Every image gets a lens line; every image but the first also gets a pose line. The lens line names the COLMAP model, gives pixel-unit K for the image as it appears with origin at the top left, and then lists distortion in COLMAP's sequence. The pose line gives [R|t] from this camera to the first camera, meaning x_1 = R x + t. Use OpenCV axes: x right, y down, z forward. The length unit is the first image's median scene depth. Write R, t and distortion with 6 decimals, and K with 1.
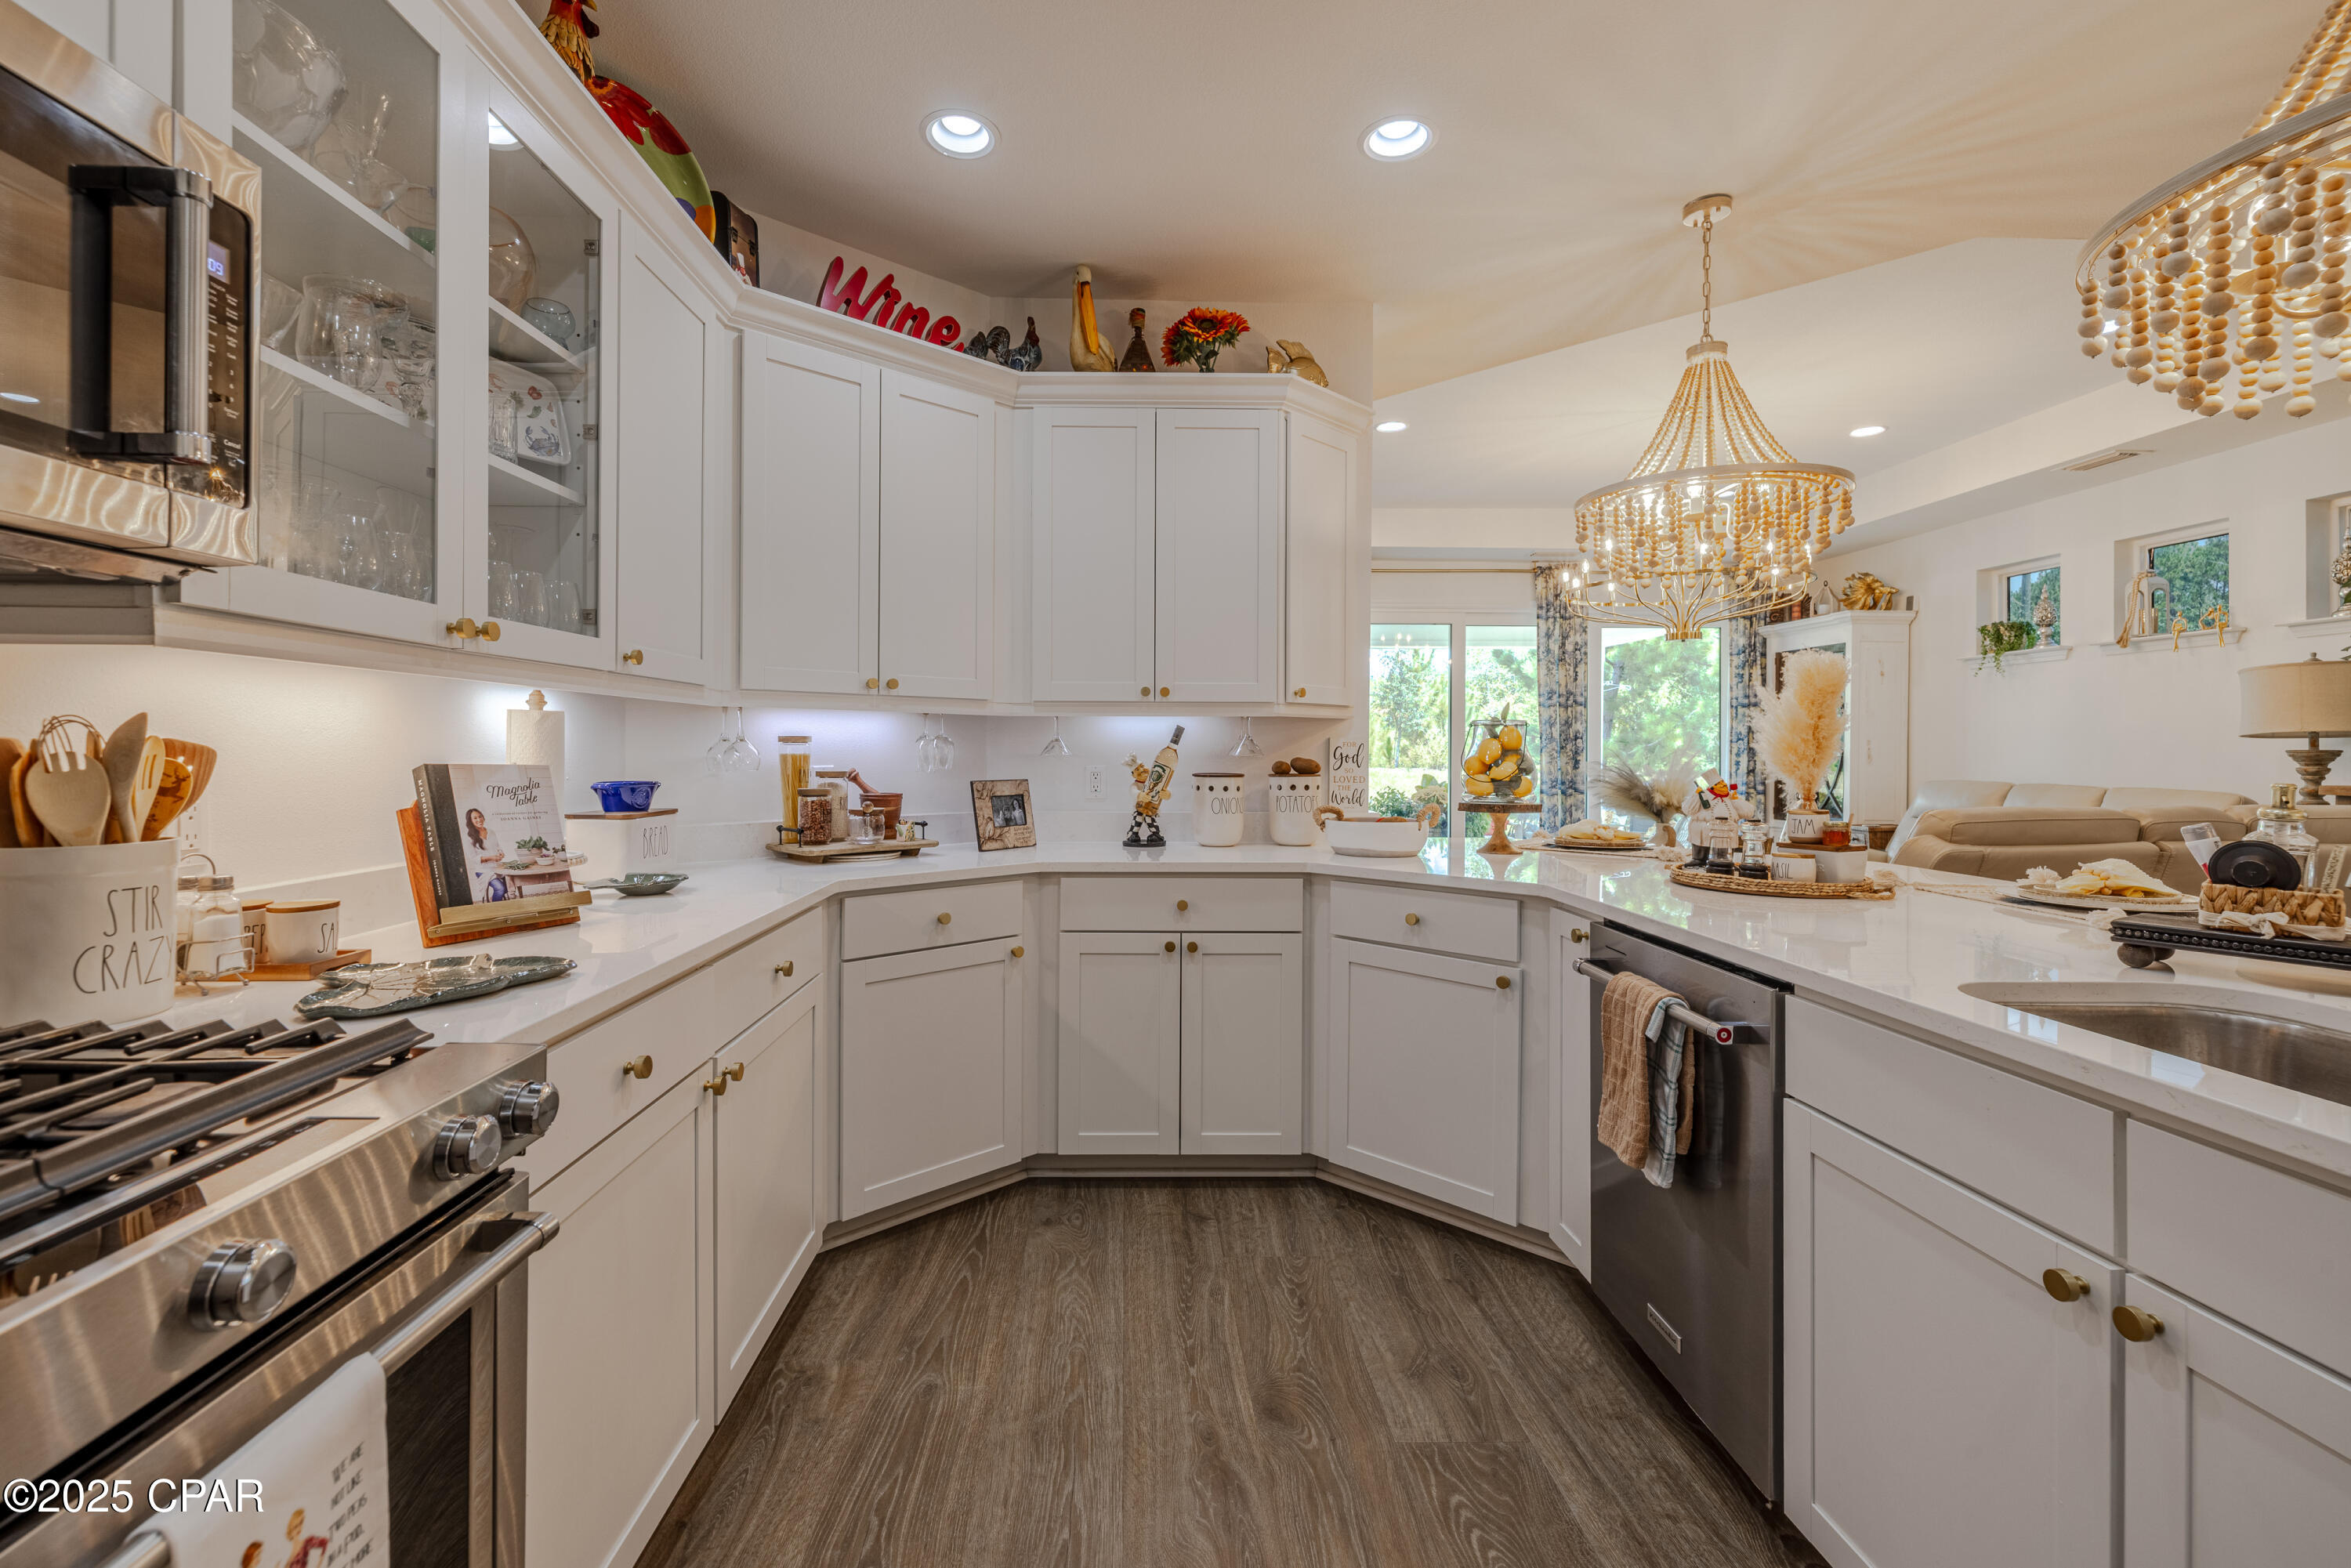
lens RADIAL K [[999.7, 0, 1141.9], [0, 999.7, 749.4], [0, 0, 1]] dist [0.002457, 0.000009]
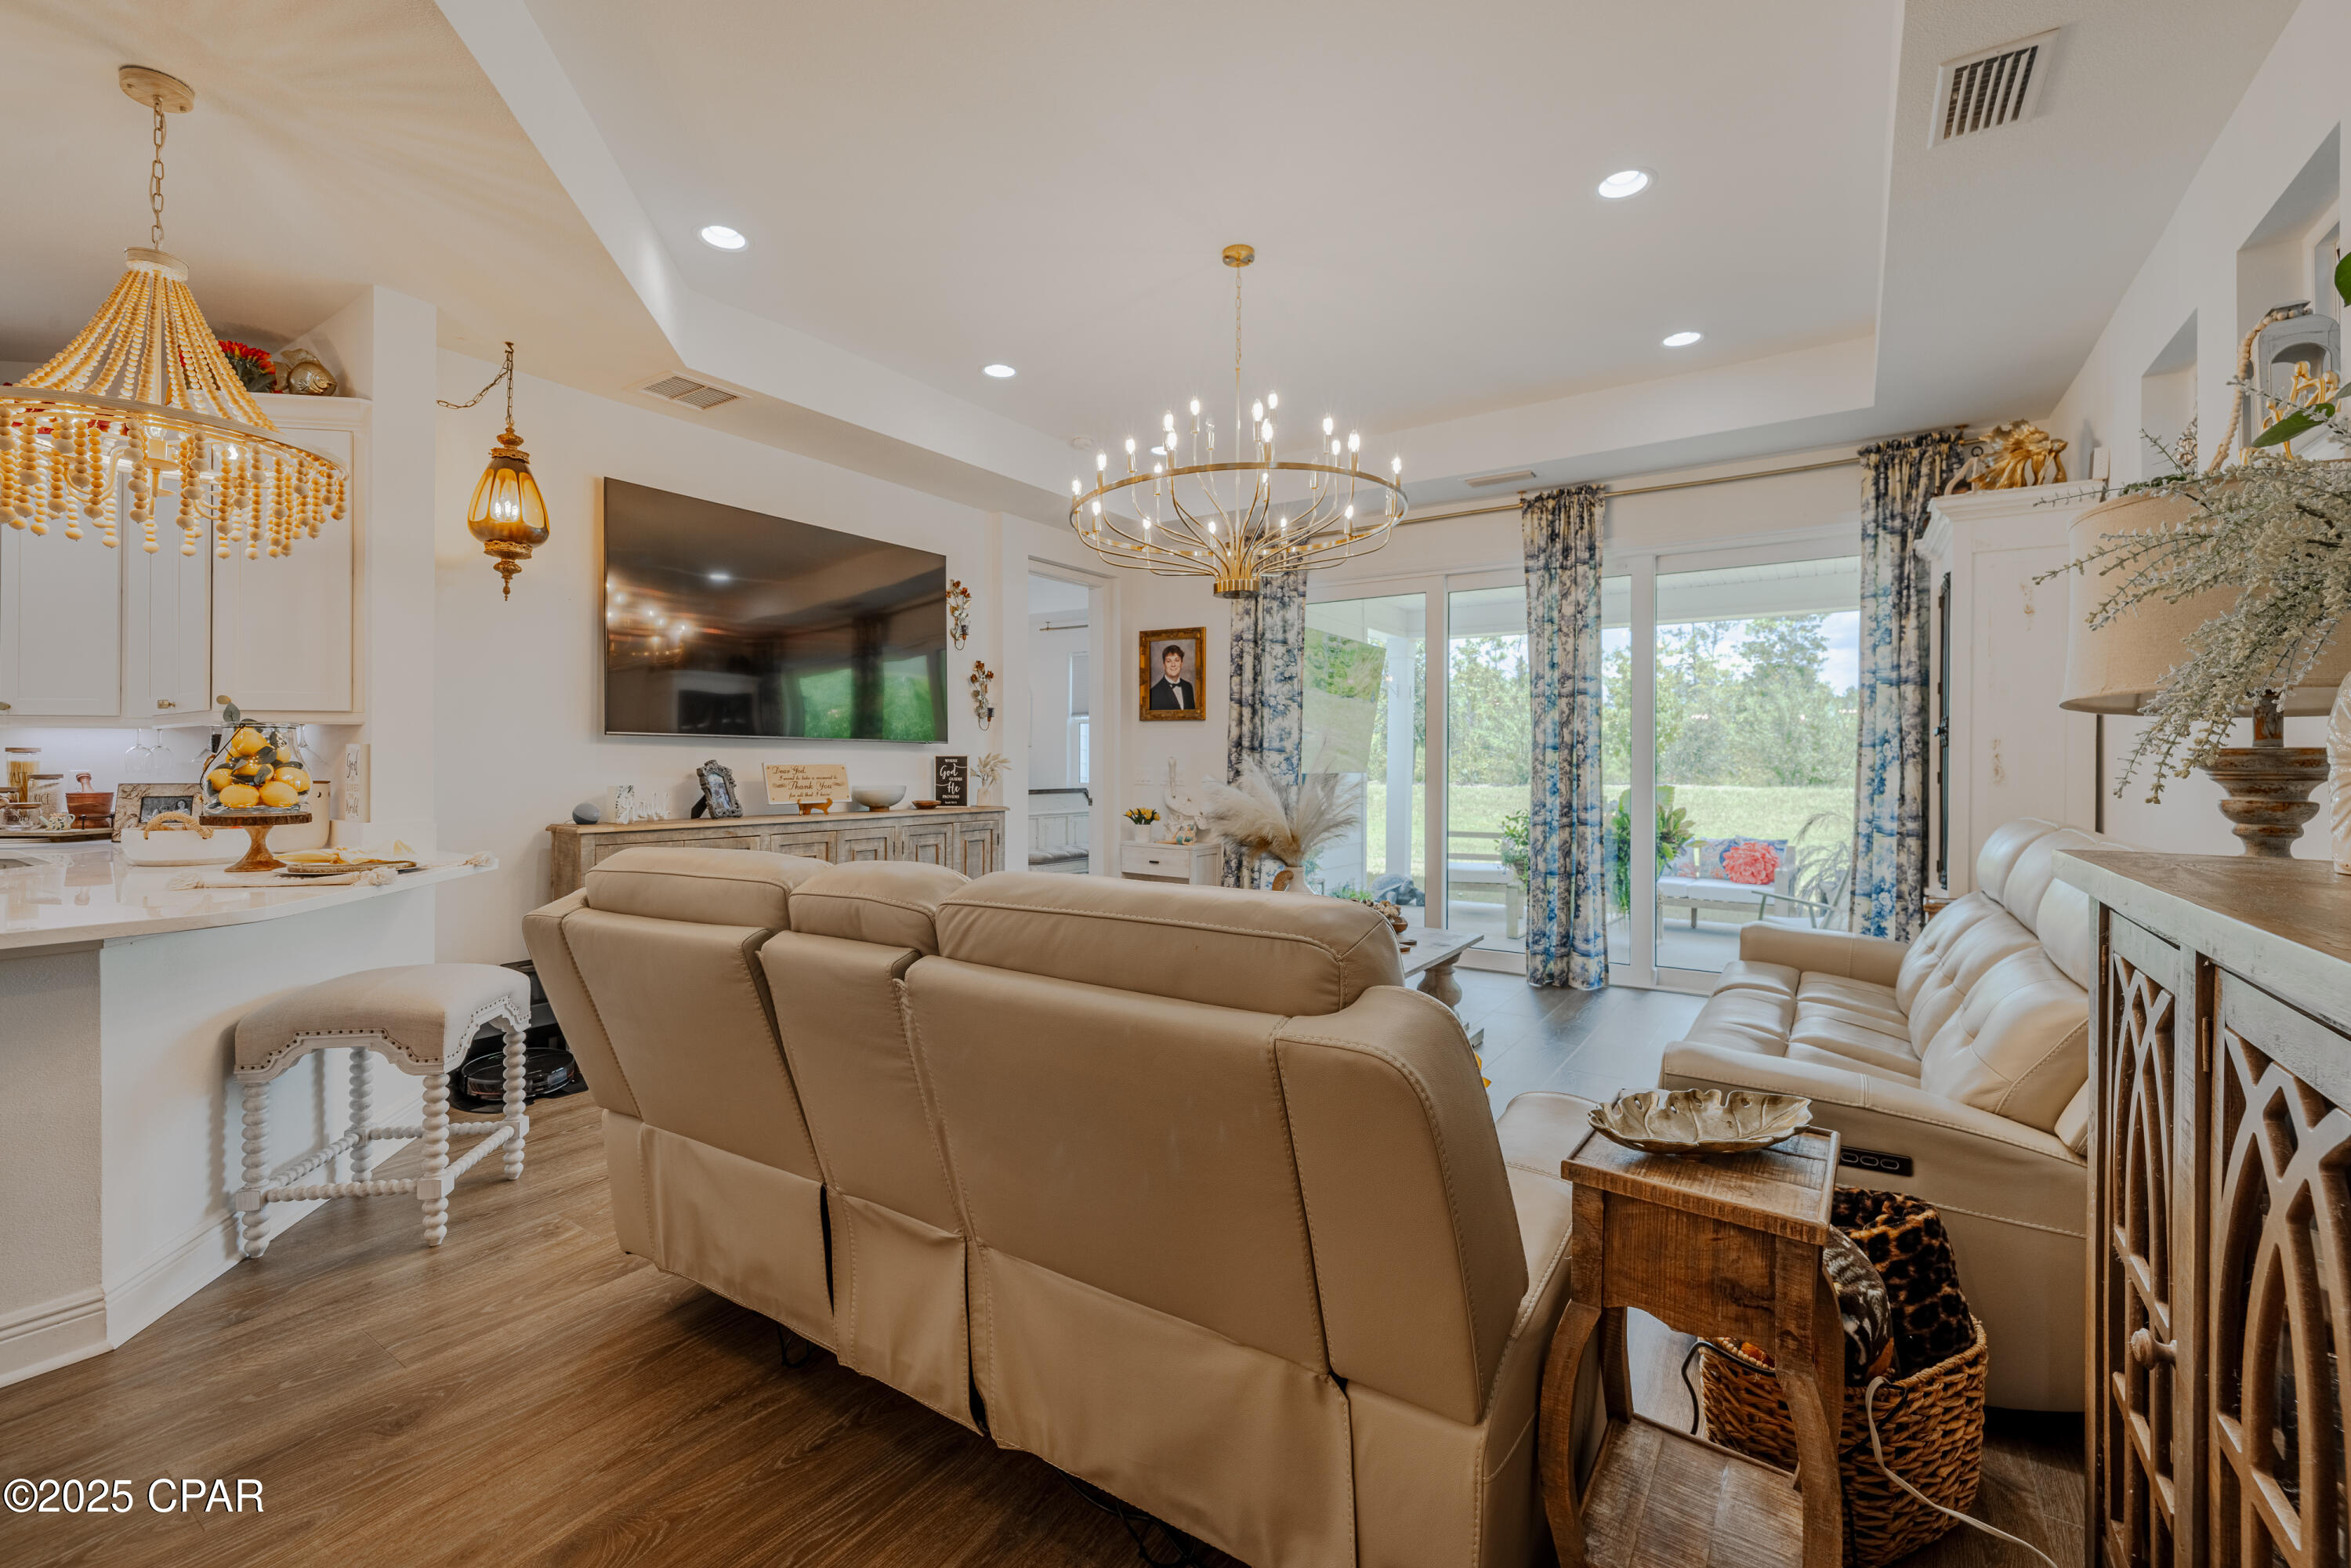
lens RADIAL K [[999.7, 0, 1167.3], [0, 999.7, 756.1], [0, 0, 1]] dist [0.002457, 0.000009]
pose [[0.815024, -0.004882, -0.579406, 1.635522], [0.000141, 0.999966, -0.008228, 0.009142], [0.579427, 0.006624, 0.814997, 0.780929]]
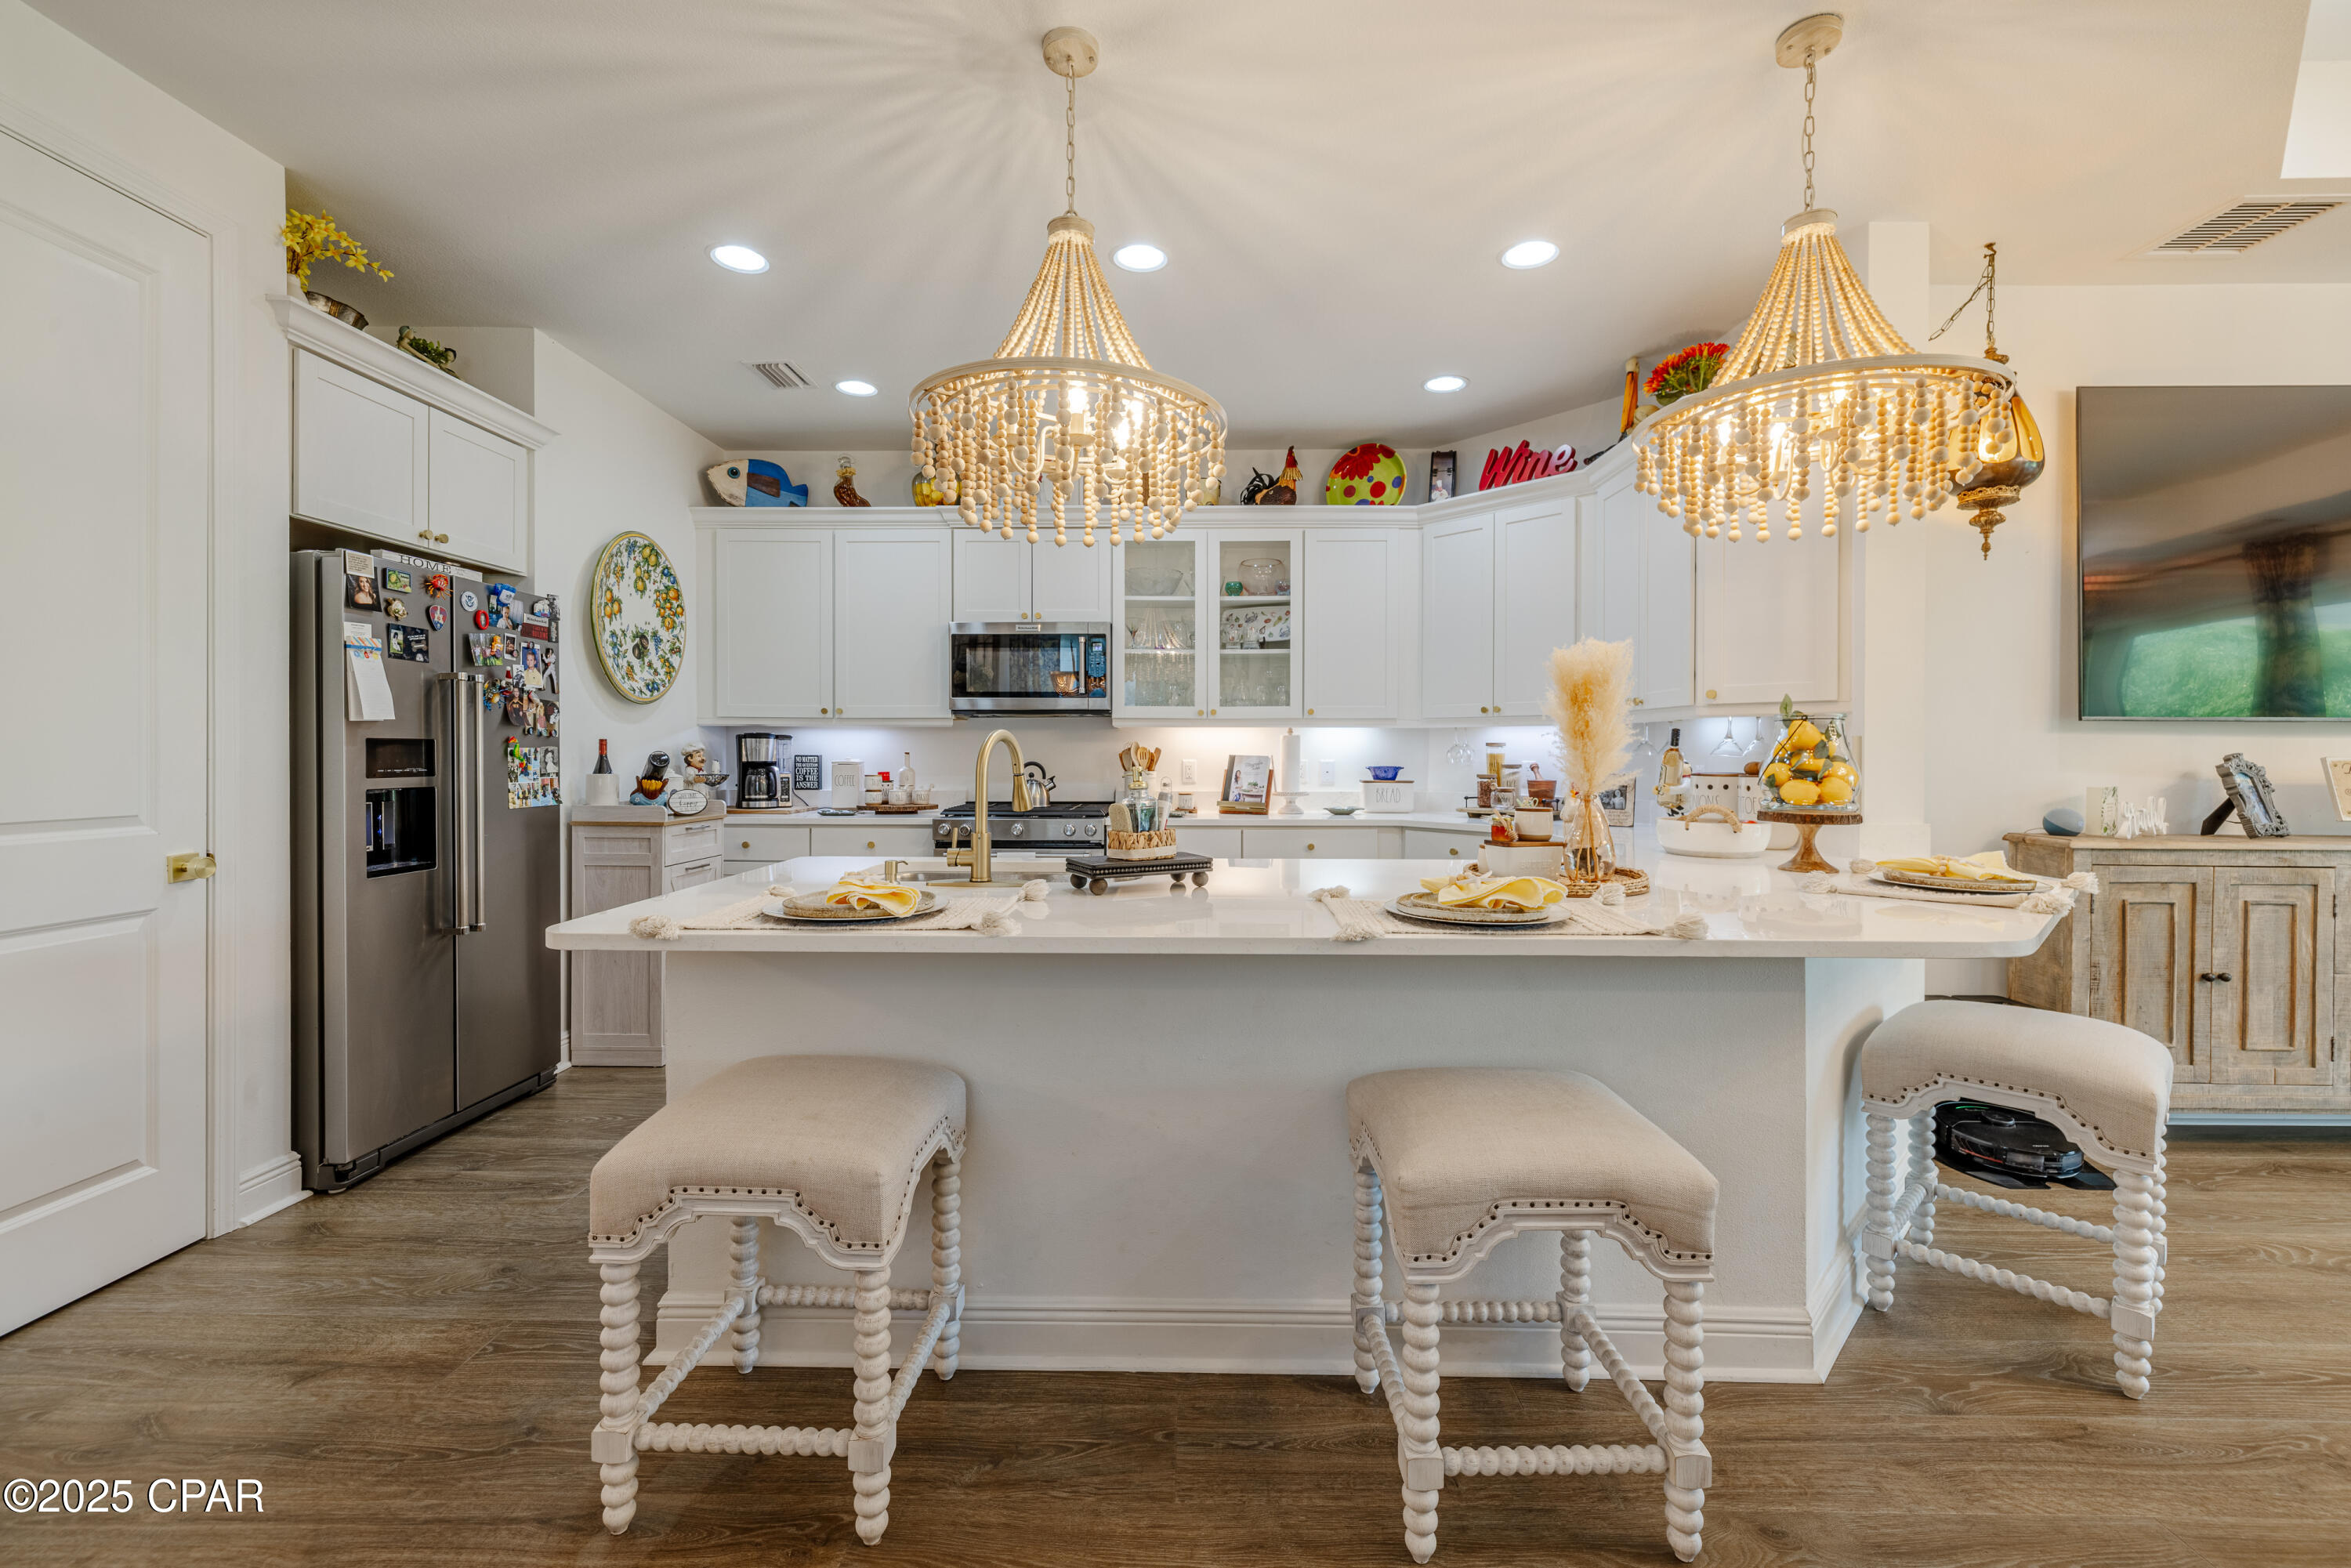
lens RADIAL K [[999.7, 0, 1172.4], [0, 999.7, 758.7], [0, 0, 1]] dist [0.002457, 0.000009]
pose [[-0.041676, 0.005020, -0.999119, 1.299539], [-0.003223, 0.999981, 0.005159, 0.006087], [0.999126, 0.003435, -0.041659, 0.525303]]
